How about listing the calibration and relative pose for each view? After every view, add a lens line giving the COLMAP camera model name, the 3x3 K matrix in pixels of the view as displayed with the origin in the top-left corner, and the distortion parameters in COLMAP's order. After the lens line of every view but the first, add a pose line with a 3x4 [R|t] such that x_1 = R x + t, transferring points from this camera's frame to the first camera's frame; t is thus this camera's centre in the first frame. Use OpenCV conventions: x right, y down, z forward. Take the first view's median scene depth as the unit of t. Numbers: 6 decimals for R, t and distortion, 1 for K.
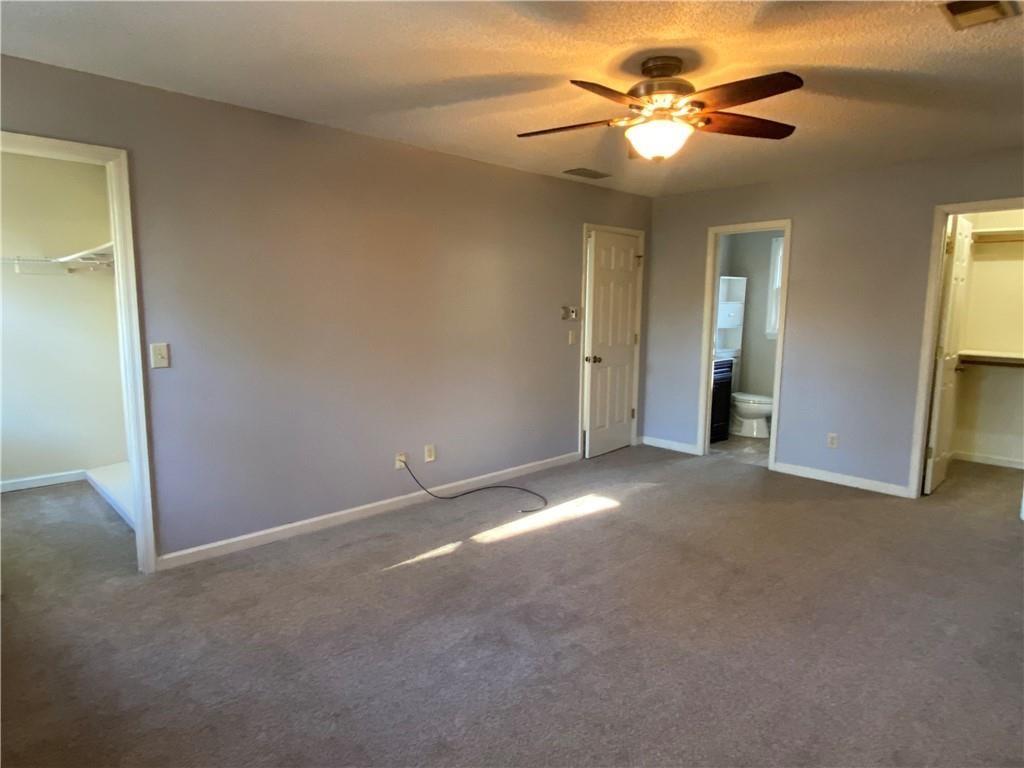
lens RADIAL K [[593.5, 0, 512.0], [0, 593.5, 384.0], [0, 0, 1]] dist [-0.004585, -0.001546]
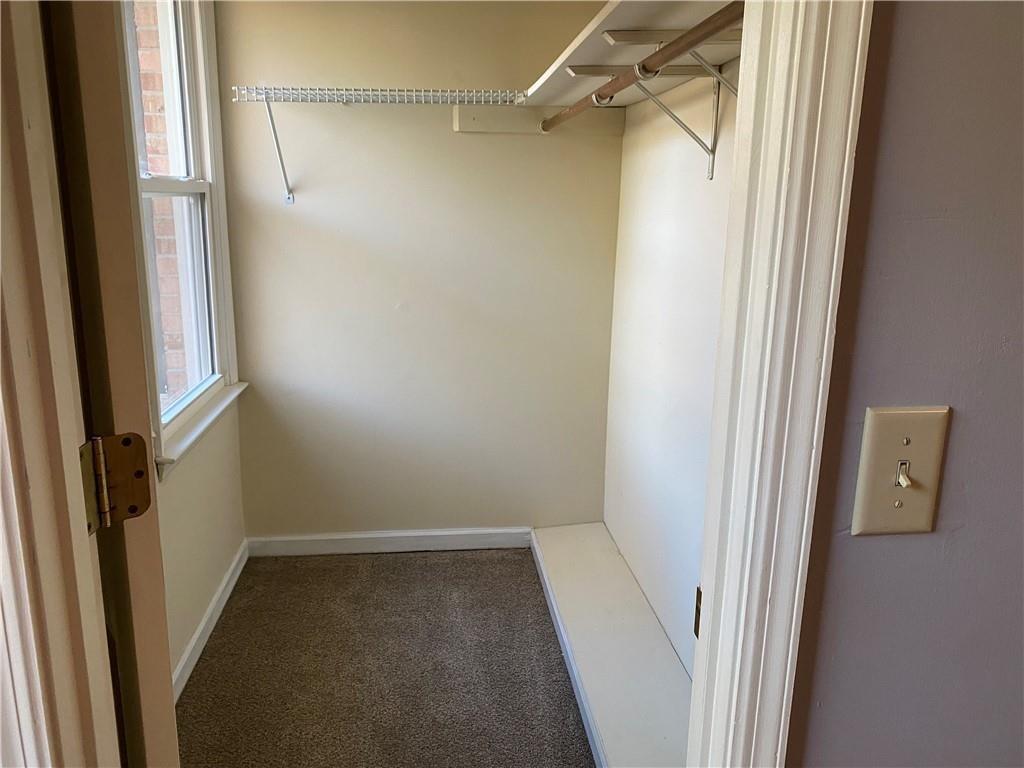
lens RADIAL K [[775.7, 0, 512.0], [0, 775.7, 384.0], [0, 0, 1]] dist [0.061533, -0.103248]
pose [[0.779989, 0.148078, -0.608022, -0.391351], [-0.096293, 0.988429, 0.117196, -0.064793], [0.618341, -0.032863, 0.785223, 0.531762]]
